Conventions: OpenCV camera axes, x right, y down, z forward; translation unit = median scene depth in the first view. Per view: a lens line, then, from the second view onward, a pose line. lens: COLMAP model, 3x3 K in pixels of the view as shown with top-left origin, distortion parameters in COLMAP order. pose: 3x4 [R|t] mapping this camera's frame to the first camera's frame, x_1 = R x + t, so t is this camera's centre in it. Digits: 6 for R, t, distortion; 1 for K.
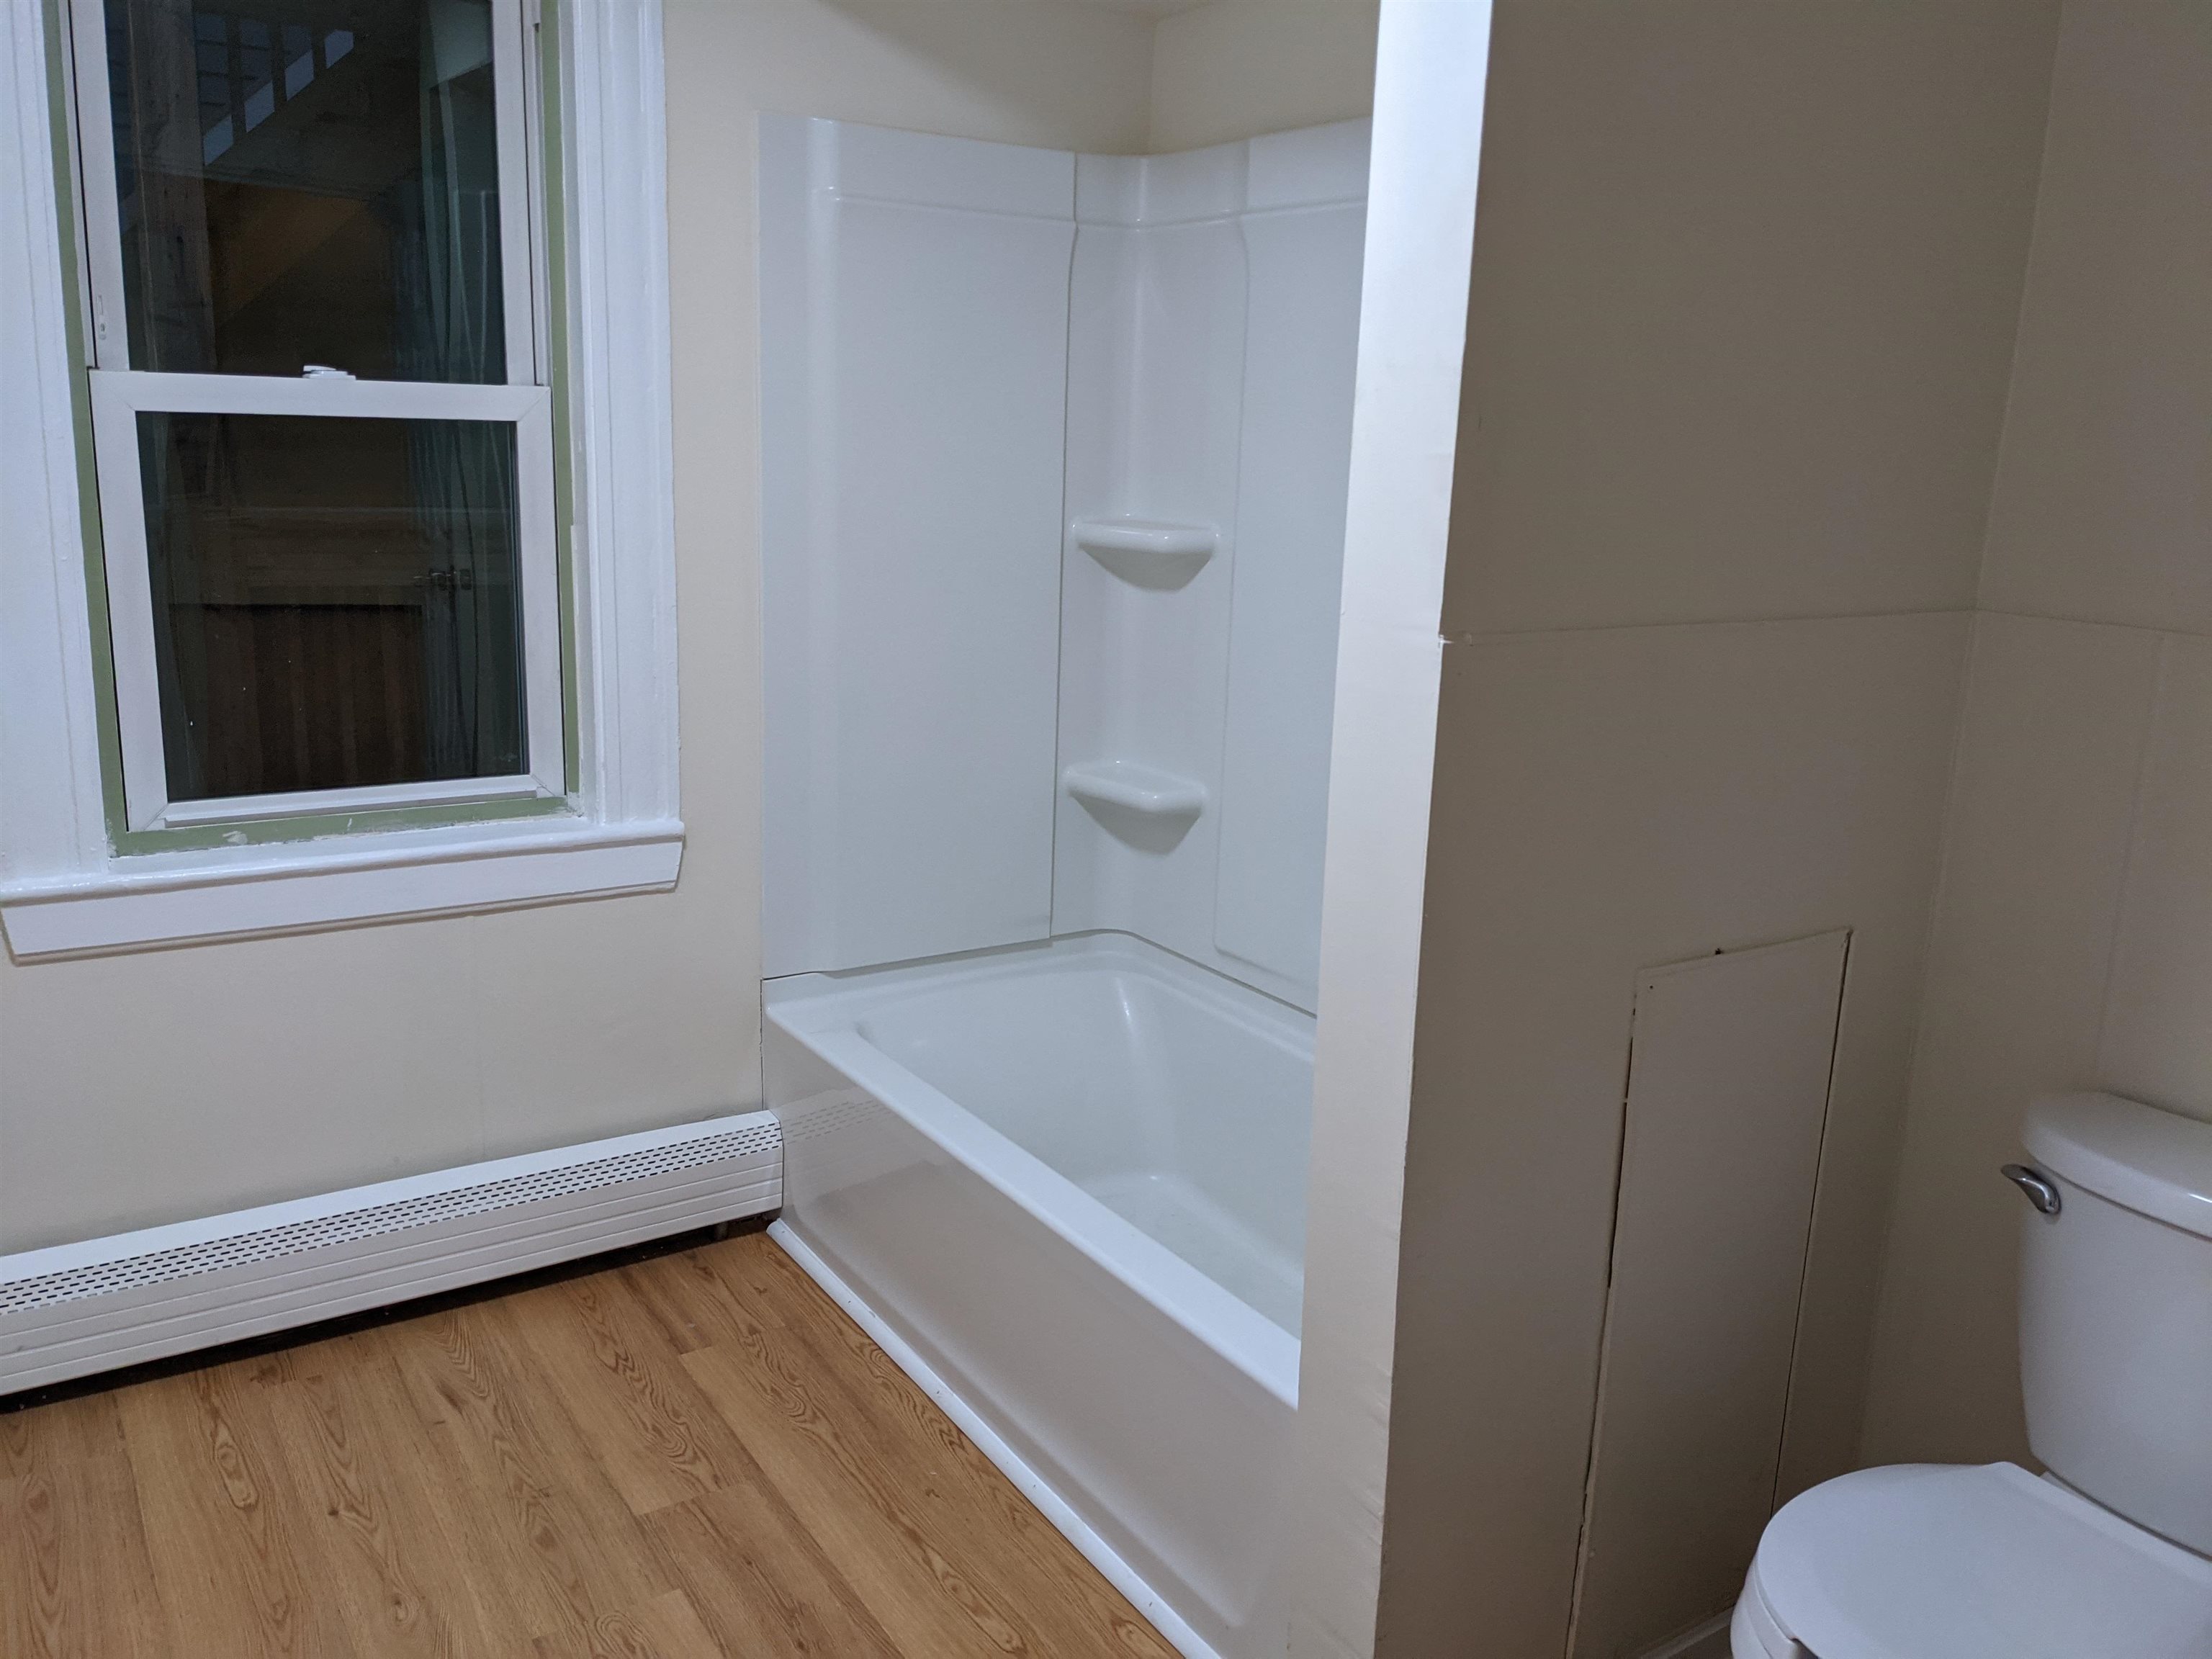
lens RADIAL K [[1743.3, 0, 1073.0], [0, 1743.3, 815.5], [0, 0, 1]] dist [0.045799, -0.079176]
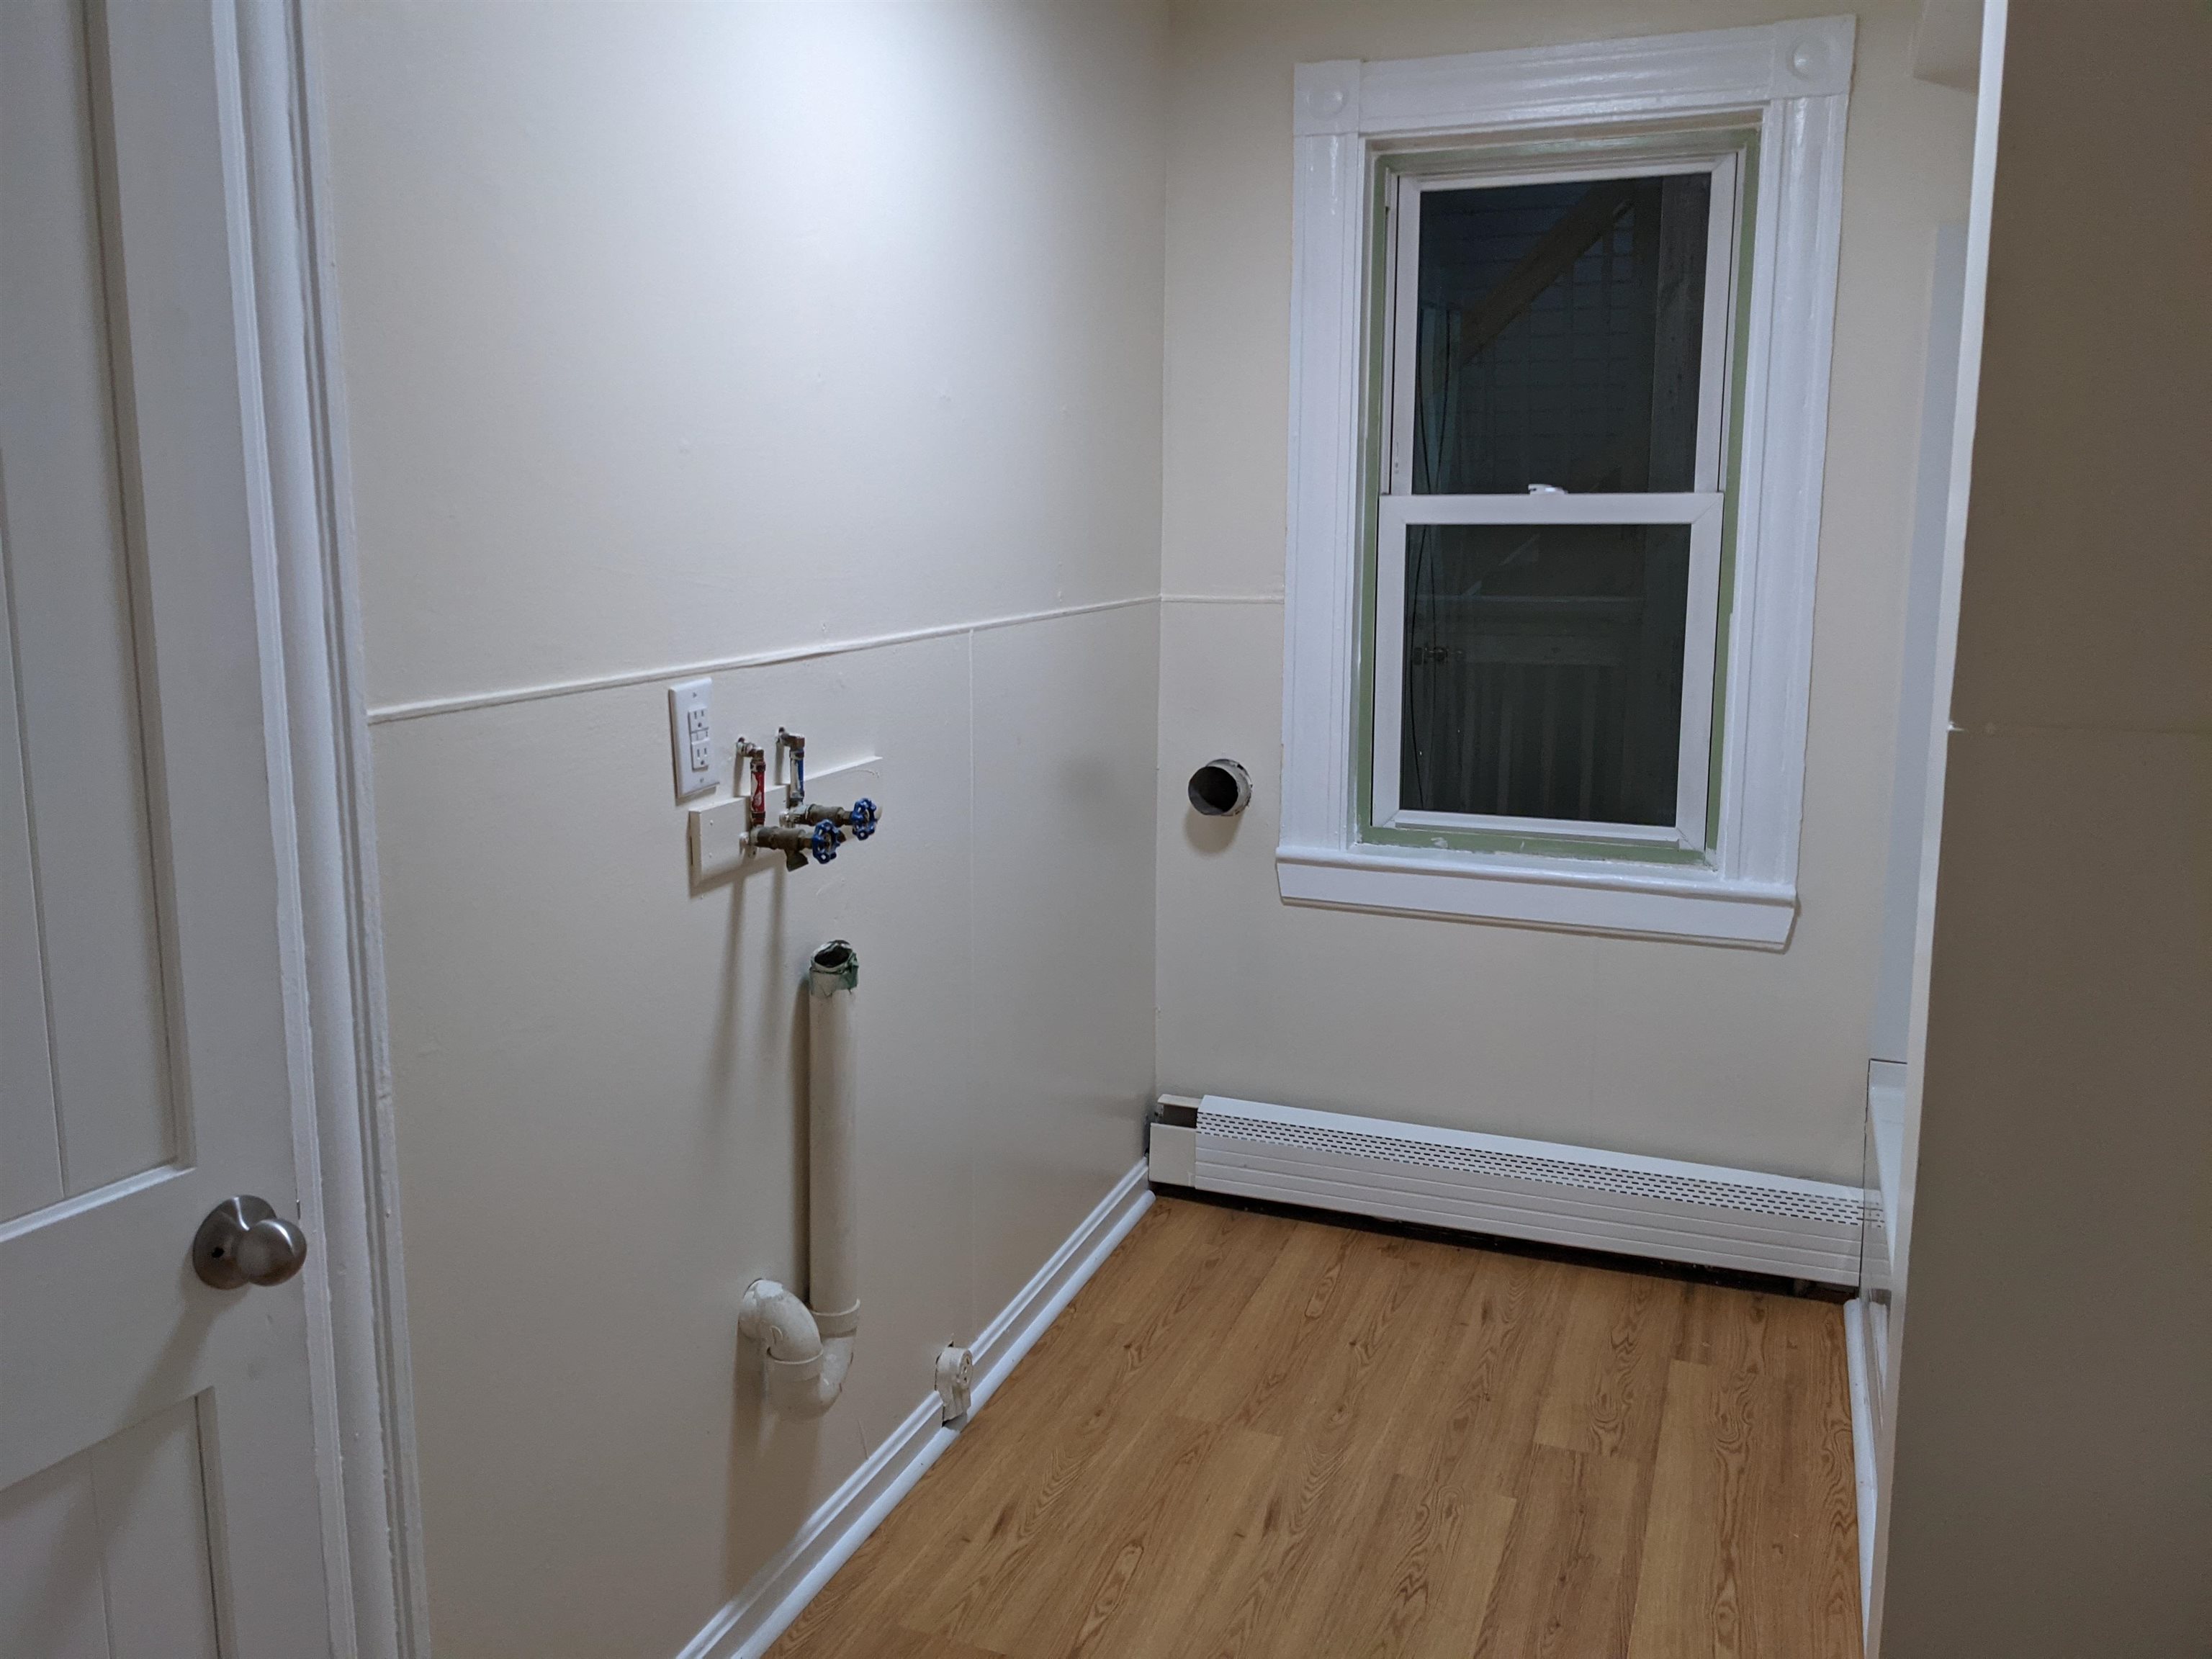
lens RADIAL K [[1743.3, 0, 1073.0], [0, 1743.3, 815.5], [0, 0, 1]] dist [0.045799, -0.079176]
pose [[0.561834, 0.115196, -0.819190, 0.450113], [-0.162575, 0.986321, 0.027197, 0.001869], [0.811117, 0.117900, 0.572877, 0.021353]]
